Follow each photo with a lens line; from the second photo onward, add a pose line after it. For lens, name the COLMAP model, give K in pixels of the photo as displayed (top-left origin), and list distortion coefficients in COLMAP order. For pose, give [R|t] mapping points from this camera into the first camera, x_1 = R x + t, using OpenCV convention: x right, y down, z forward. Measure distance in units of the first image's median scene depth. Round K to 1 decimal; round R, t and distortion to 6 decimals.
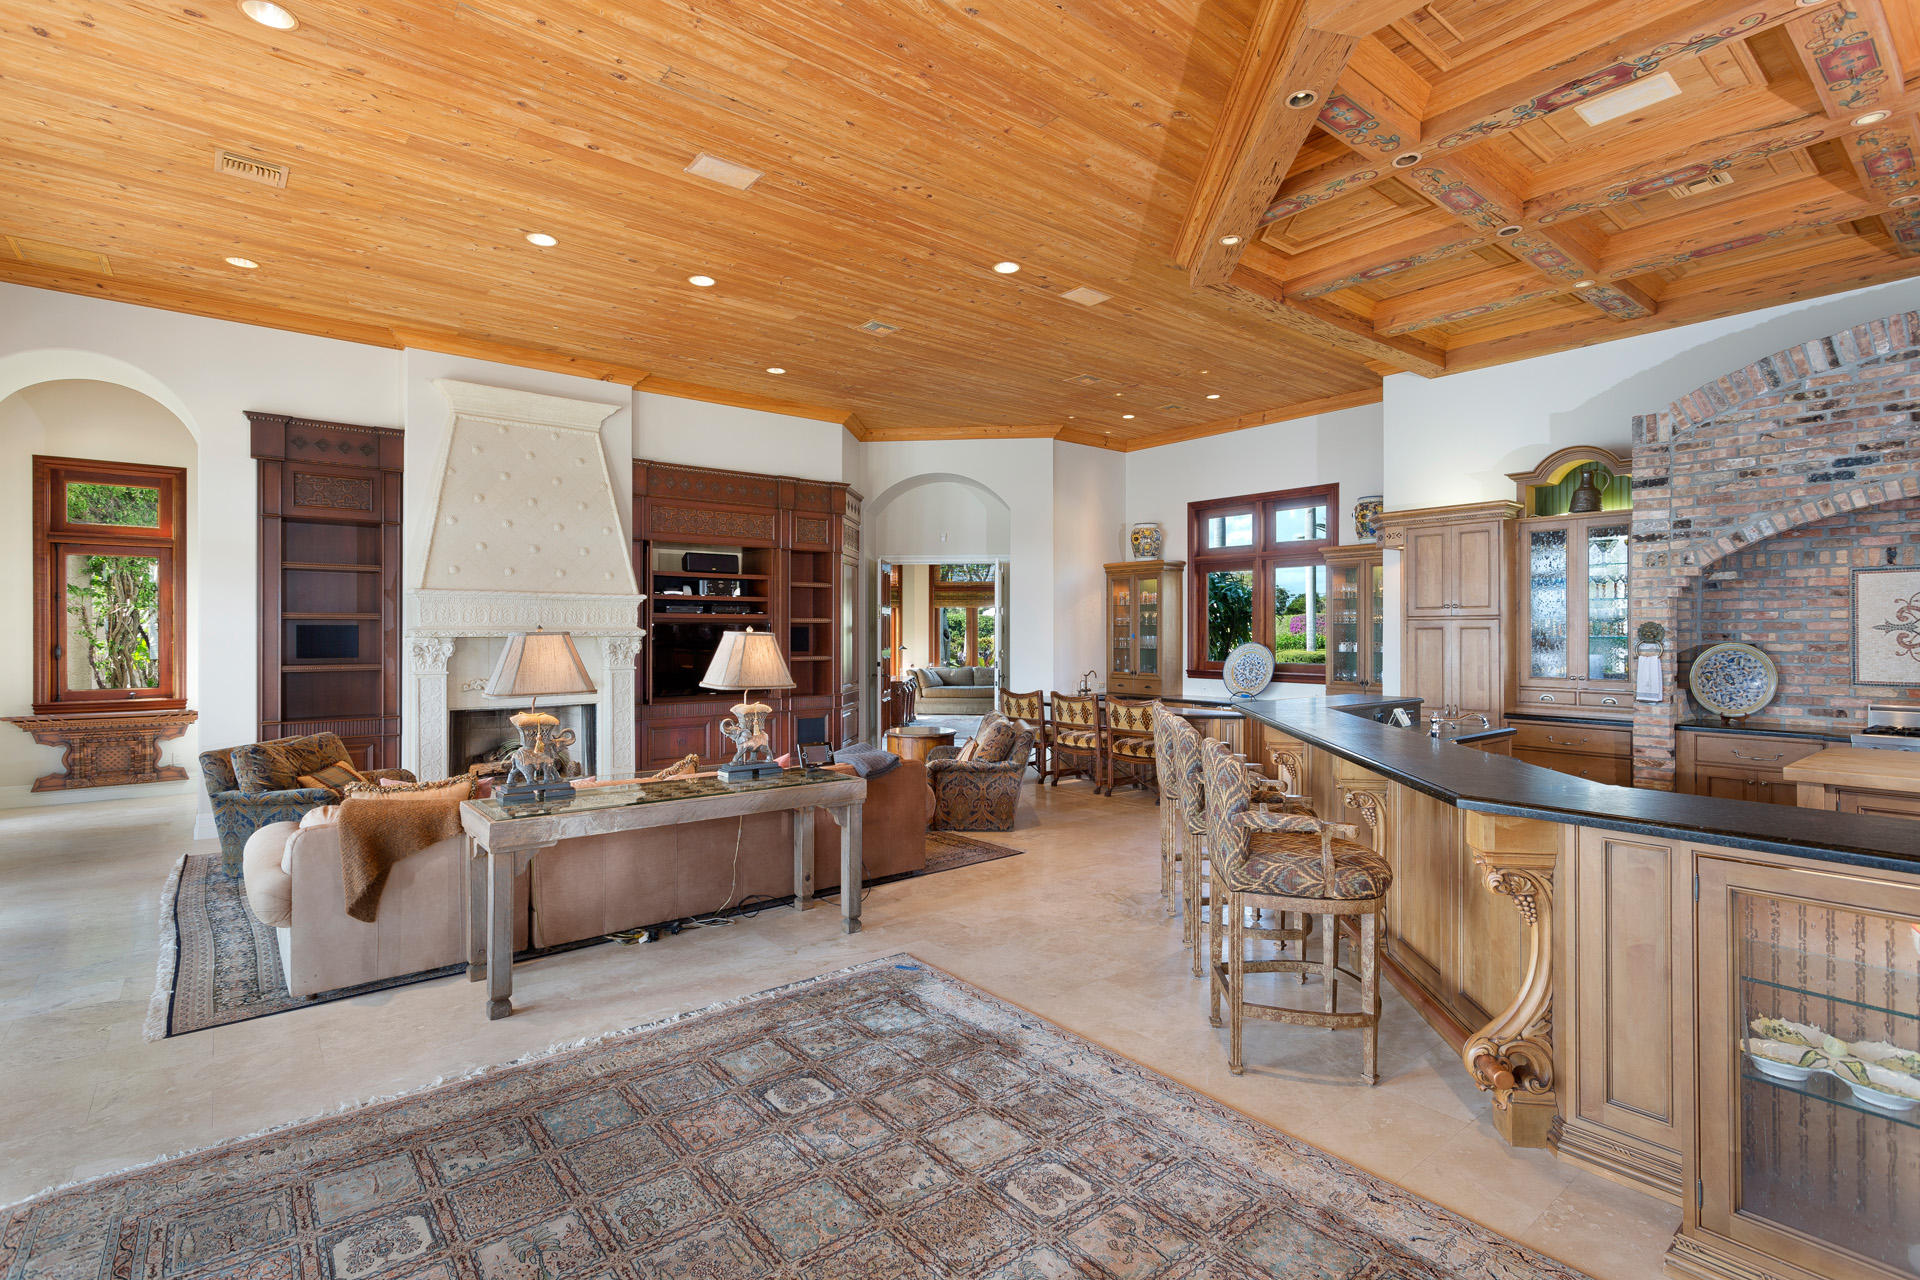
lens RADIAL K [[904.9, 0, 959.0], [0, 904.9, 627.9], [0, 0, 1]] dist [0.002791, 0.001521]
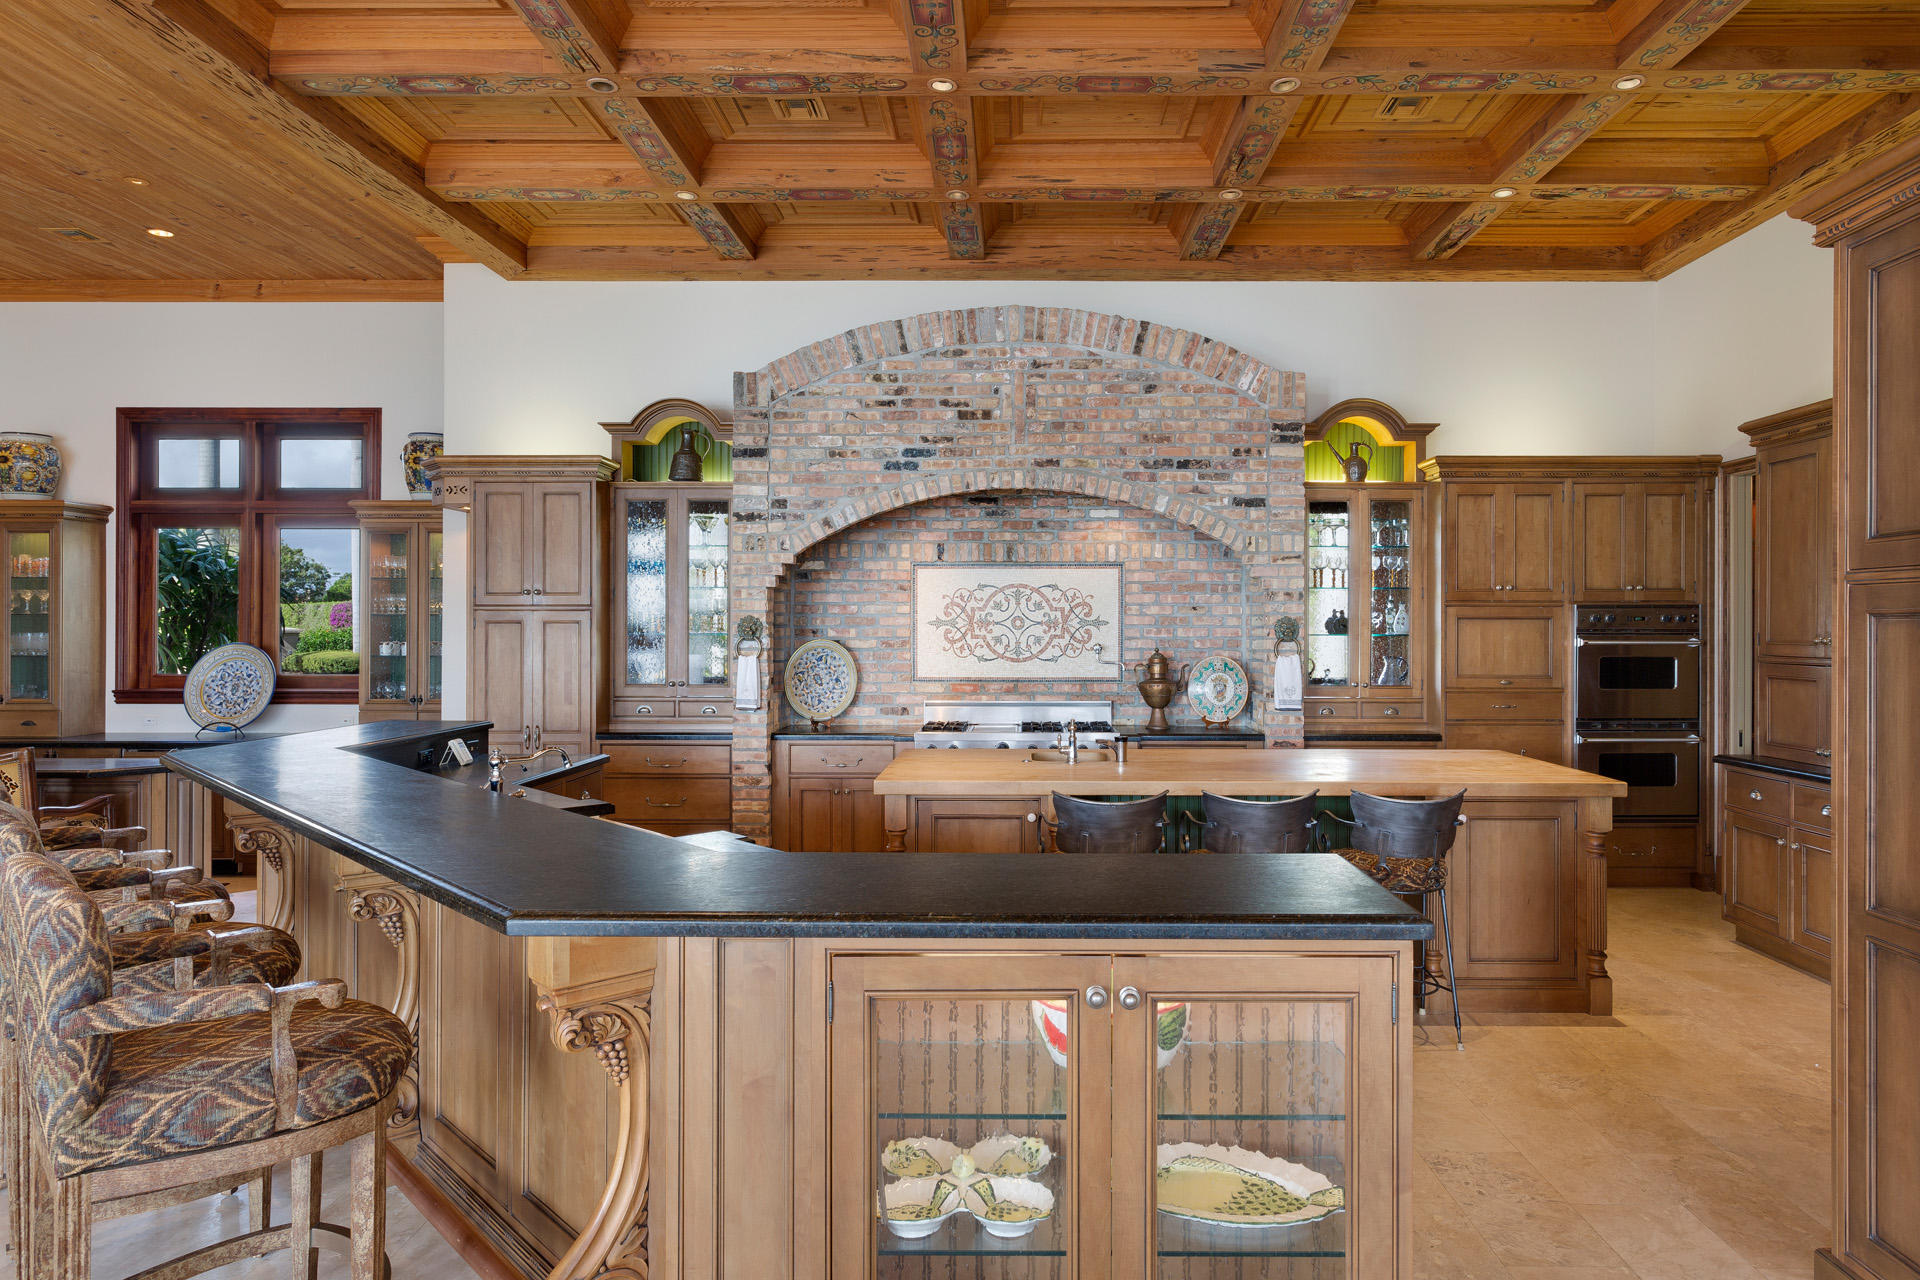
lens RADIAL K [[1161.4, 0, 961.6], [0, 1161.4, 626.6], [0, 0, 1]] dist [-0.000627, 0.003720]
pose [[0.665975, 0.001356, 0.745973, 0.079935], [-0.005200, 0.999982, 0.002825, -0.000438], [-0.745956, -0.005760, 0.665970, 0.122968]]
